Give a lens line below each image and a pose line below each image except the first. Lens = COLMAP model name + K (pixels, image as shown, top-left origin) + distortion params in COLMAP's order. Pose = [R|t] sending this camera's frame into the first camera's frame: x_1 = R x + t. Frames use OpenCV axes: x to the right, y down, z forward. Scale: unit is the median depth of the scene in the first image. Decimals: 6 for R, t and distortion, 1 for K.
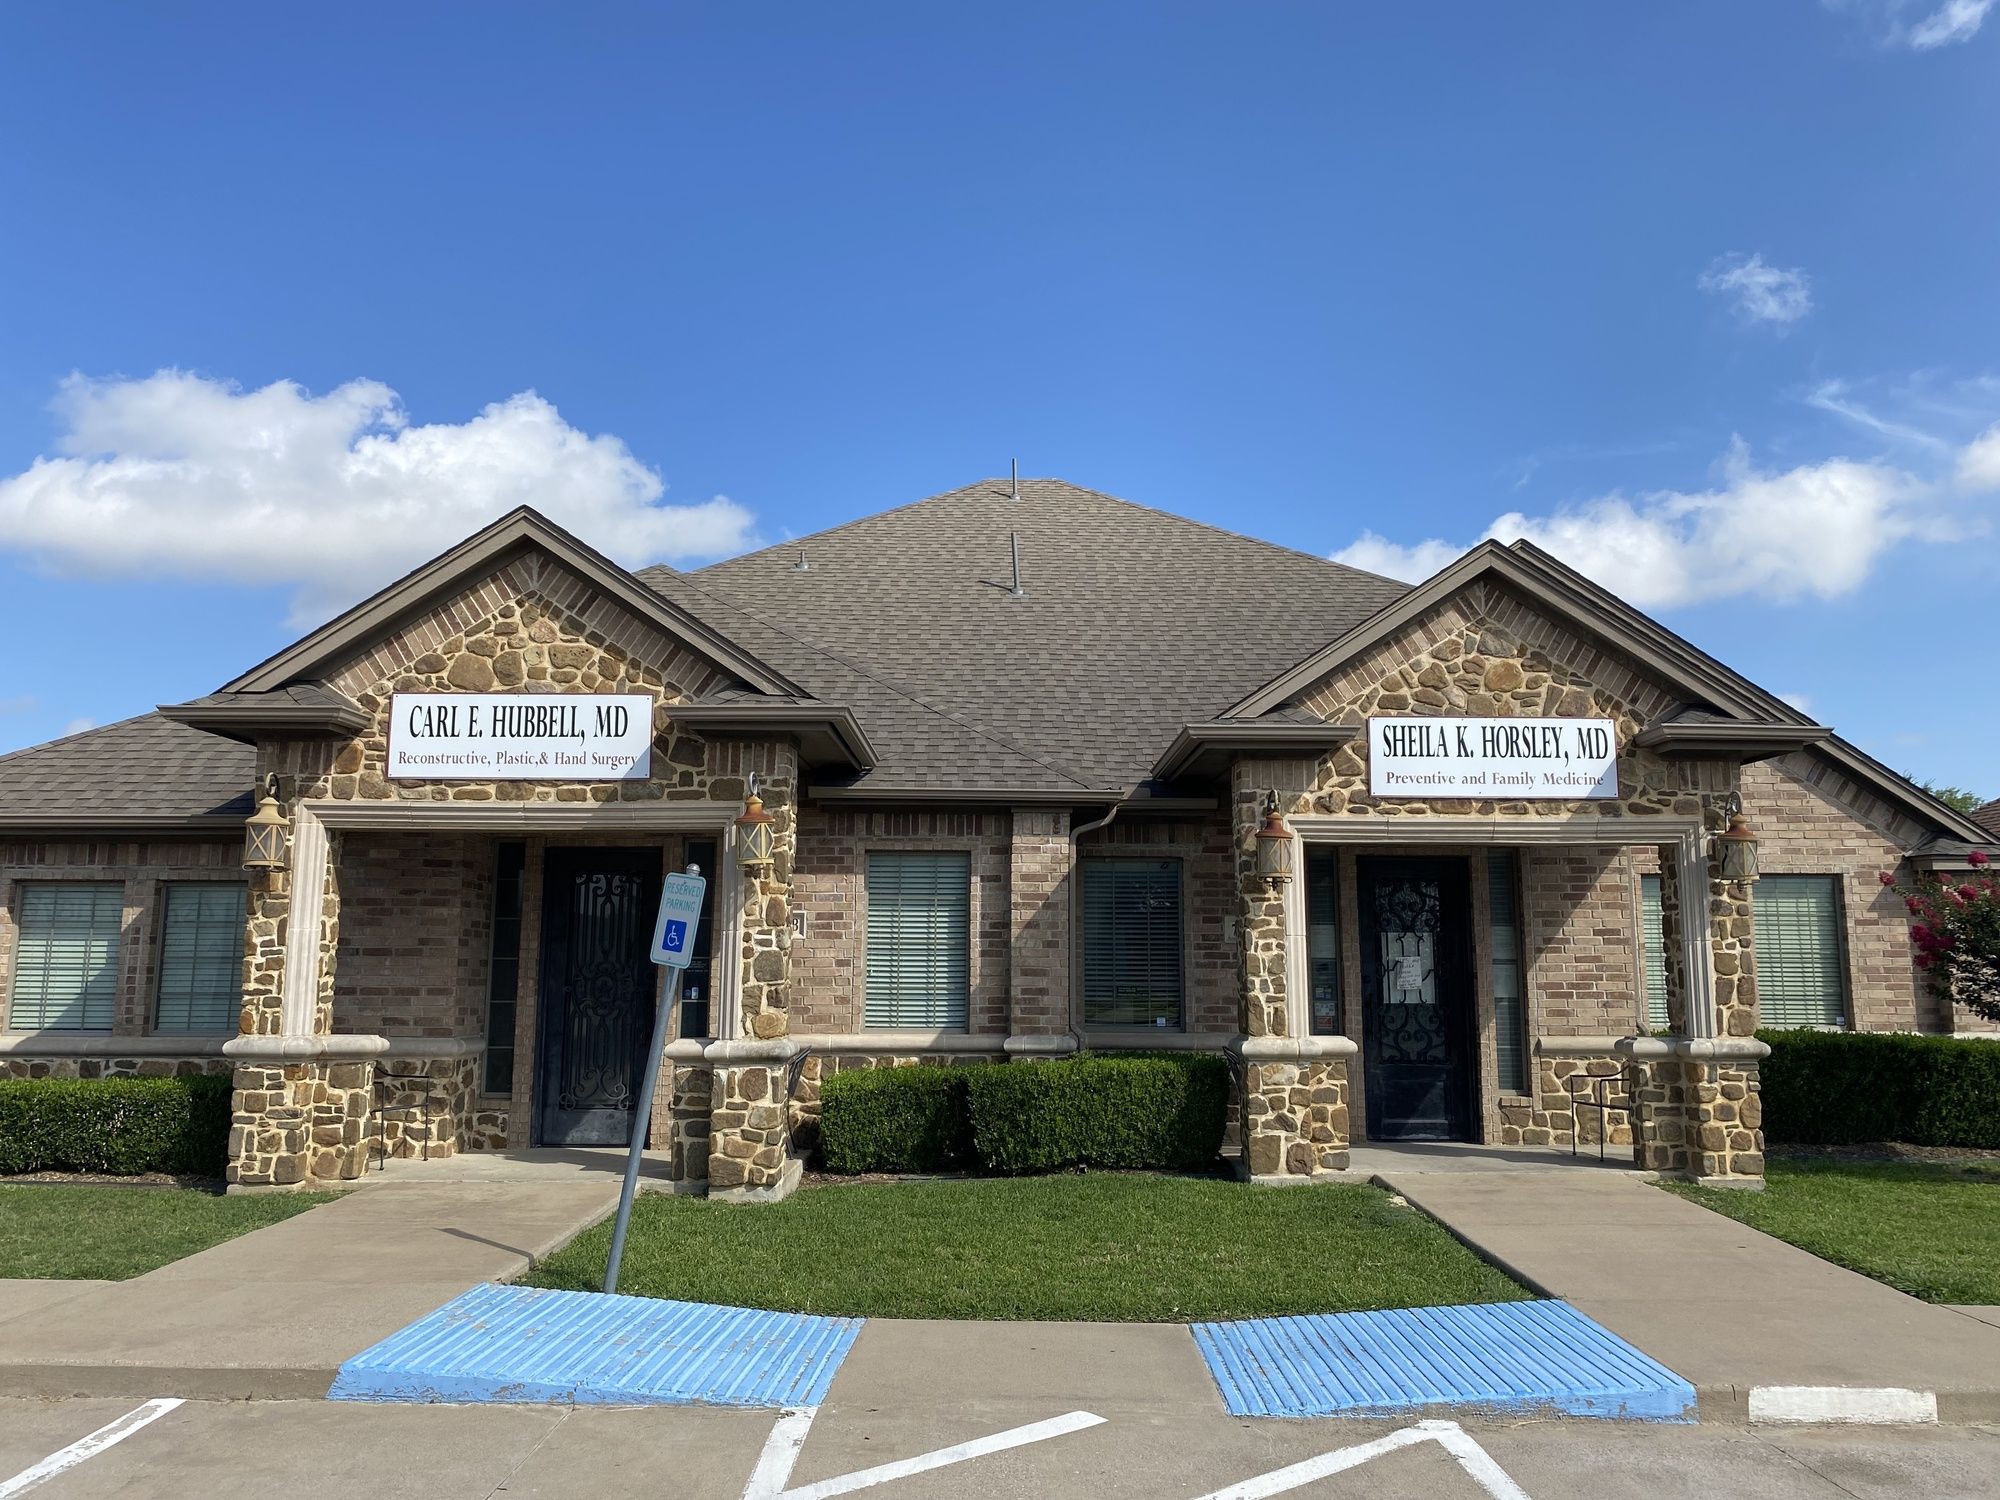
lens RADIAL K [[1521.1, 0, 1000.0], [0, 1521.1, 750.0], [0, 0, 1]] dist [0.079844, -0.126180]
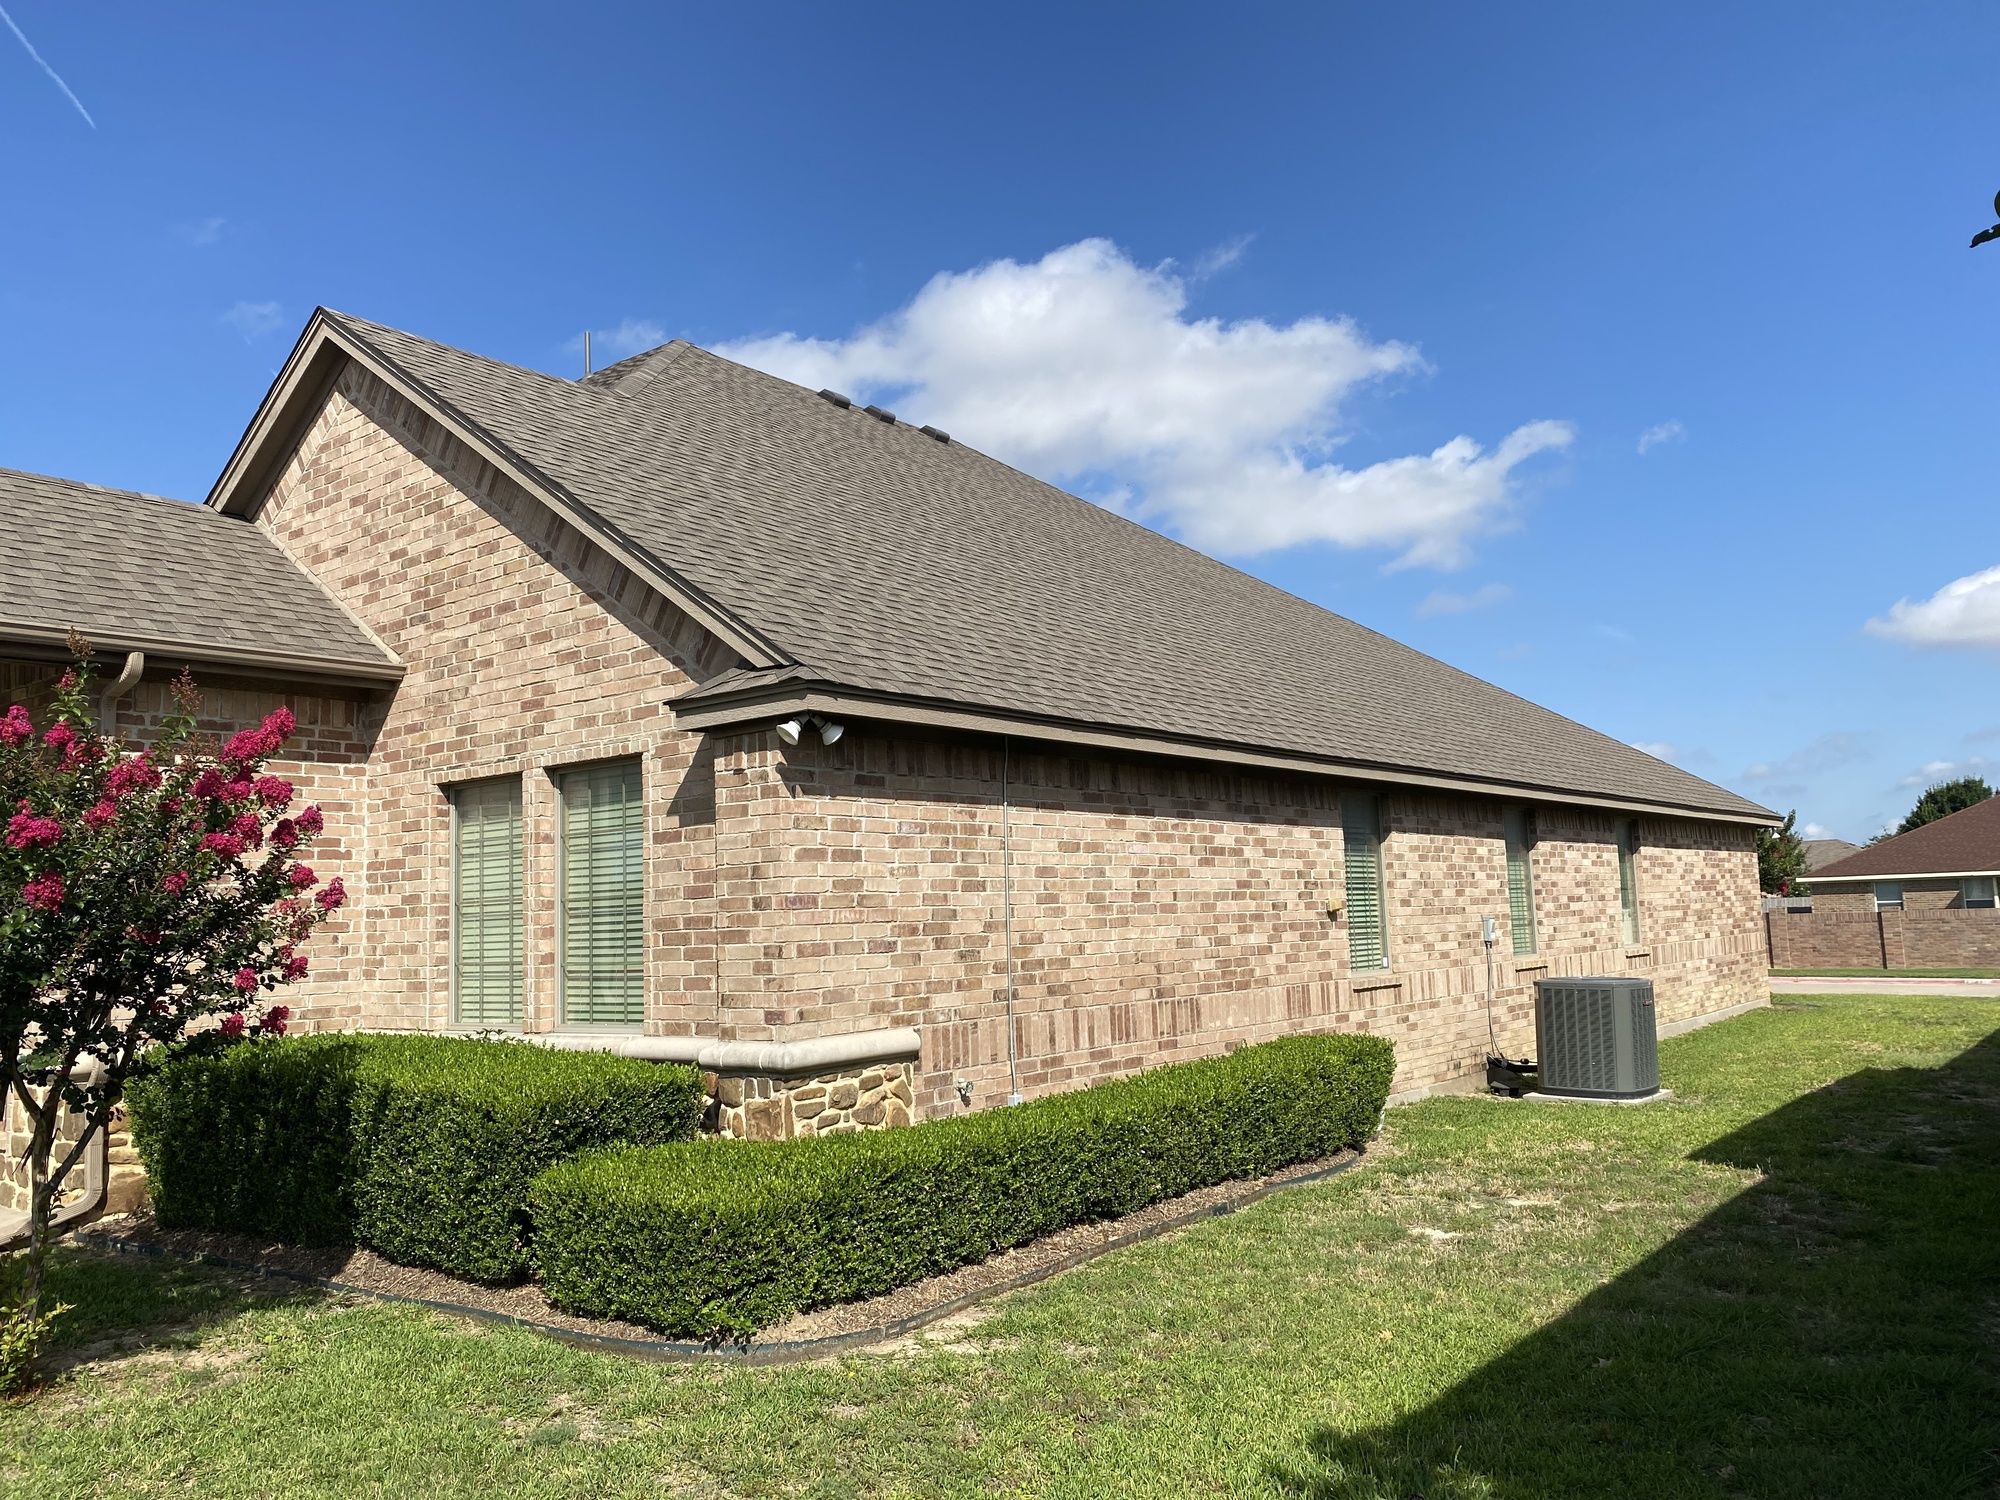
lens RADIAL K [[1510.2, 0, 993.2], [0, 1510.2, 741.0], [0, 0, 1]] dist [0.171384, -0.445022]
pose [[0.780639, -0.102399, -0.616536, 1.304435], [0.127340, 0.991853, -0.003501, 0.124917], [0.611872, -0.075777, 0.787319, 0.853408]]
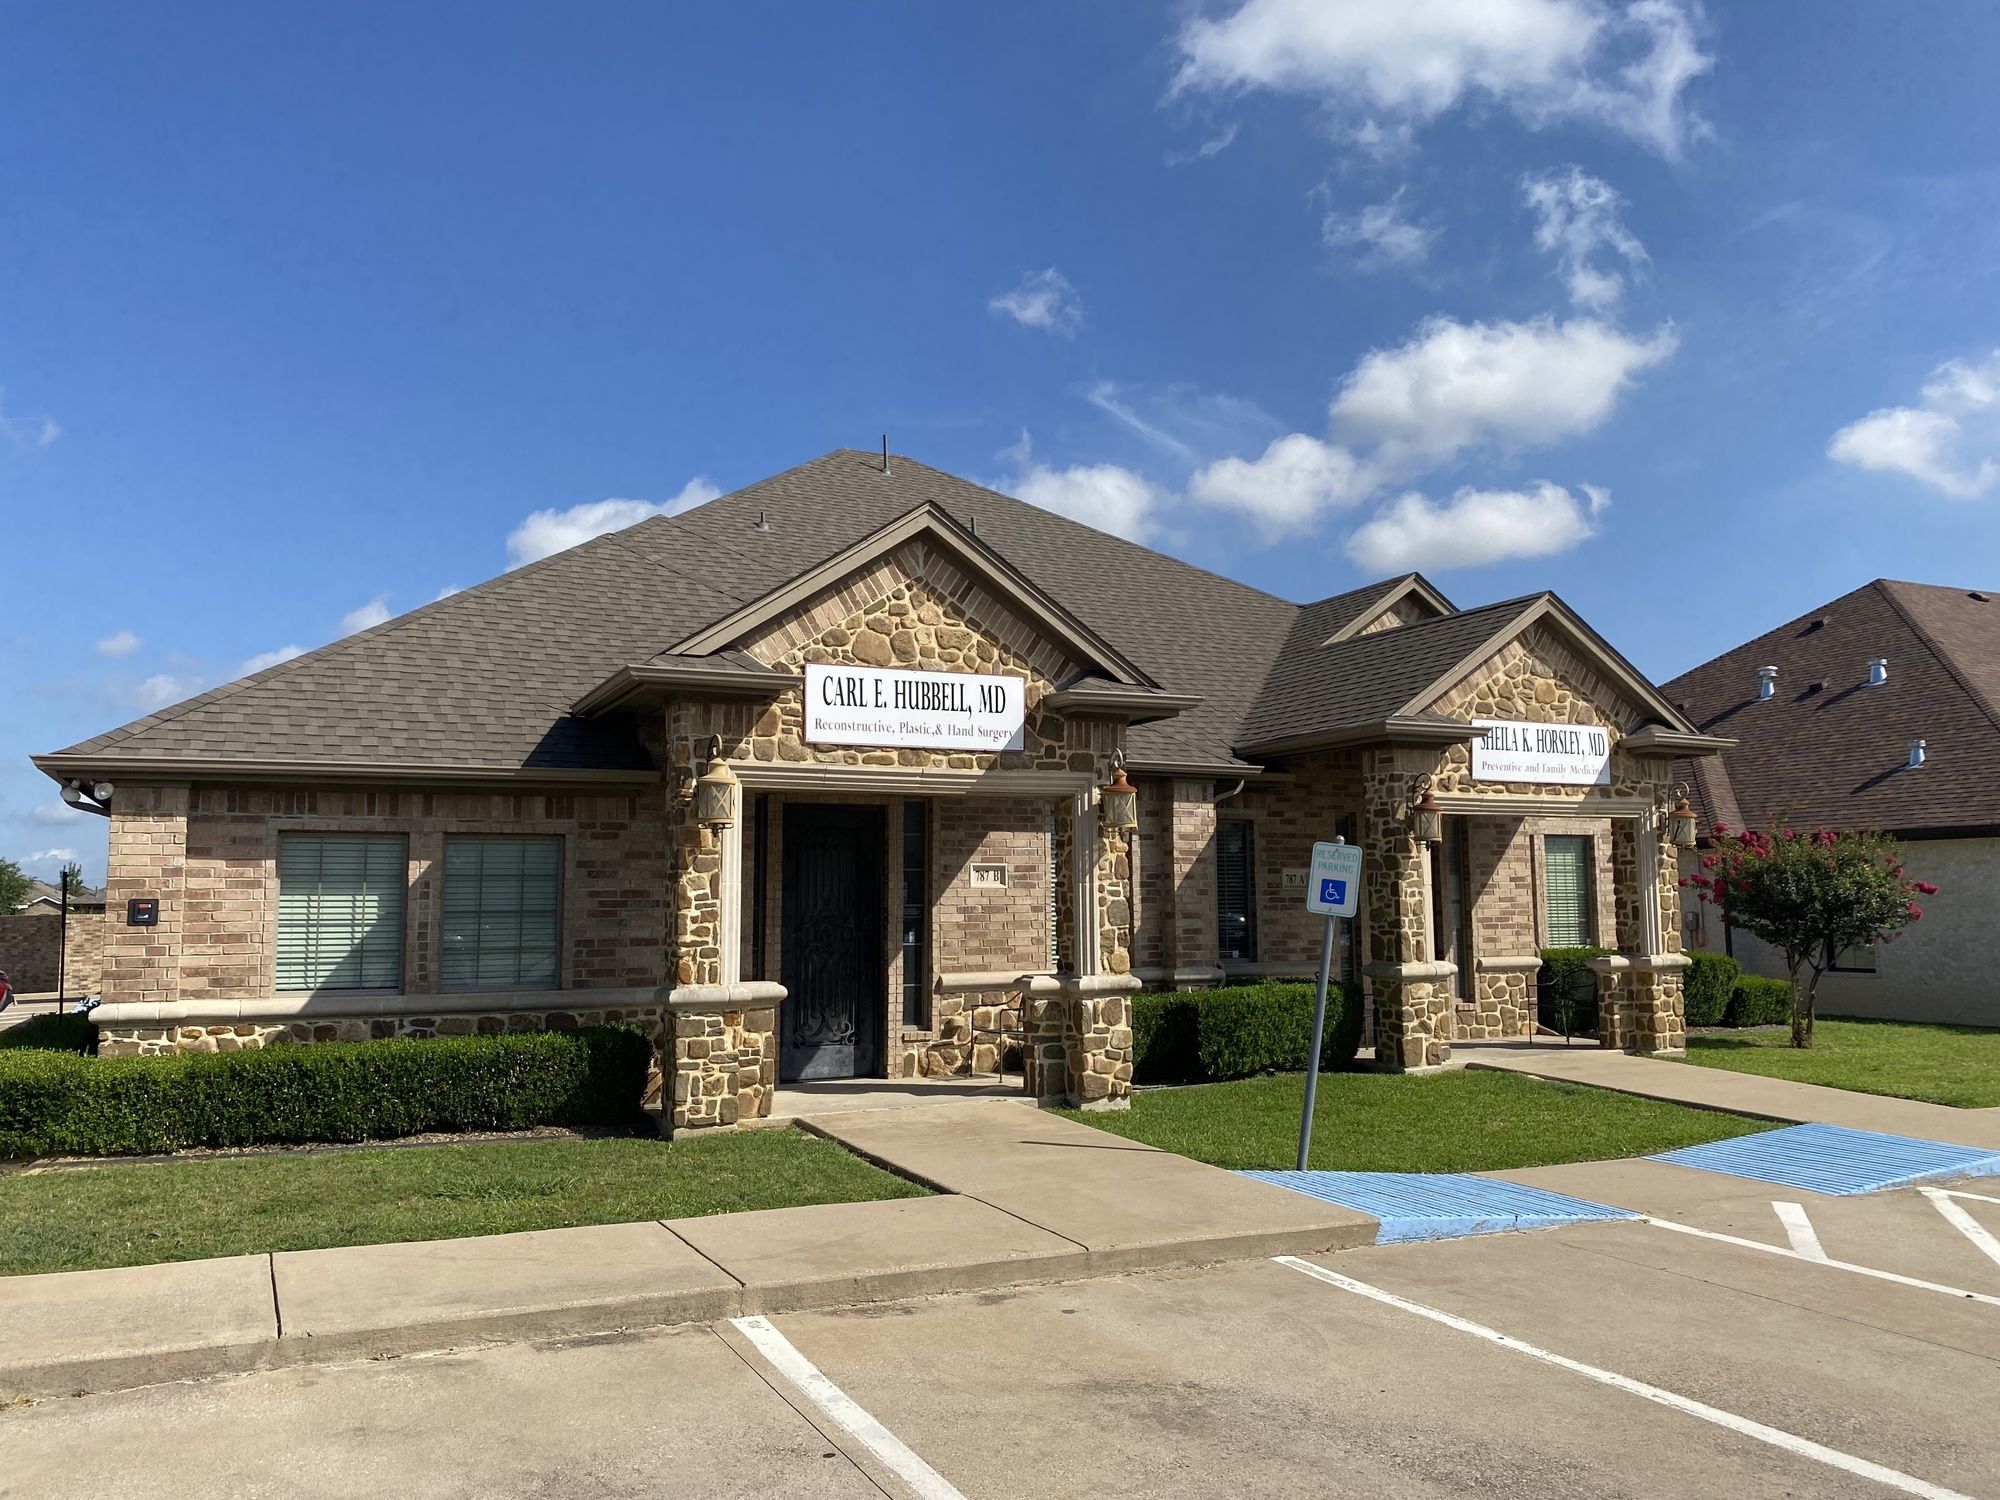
lens RADIAL K [[1519.3, 0, 1010.5], [0, 1519.3, 742.9], [0, 0, 1]] dist [0.170462, -0.445365]
pose [[0.902245, 0.034144, 0.429869, -0.686166], [-0.049931, 0.998427, 0.025495, -0.014908], [-0.428322, -0.044466, 0.902531, -0.024263]]
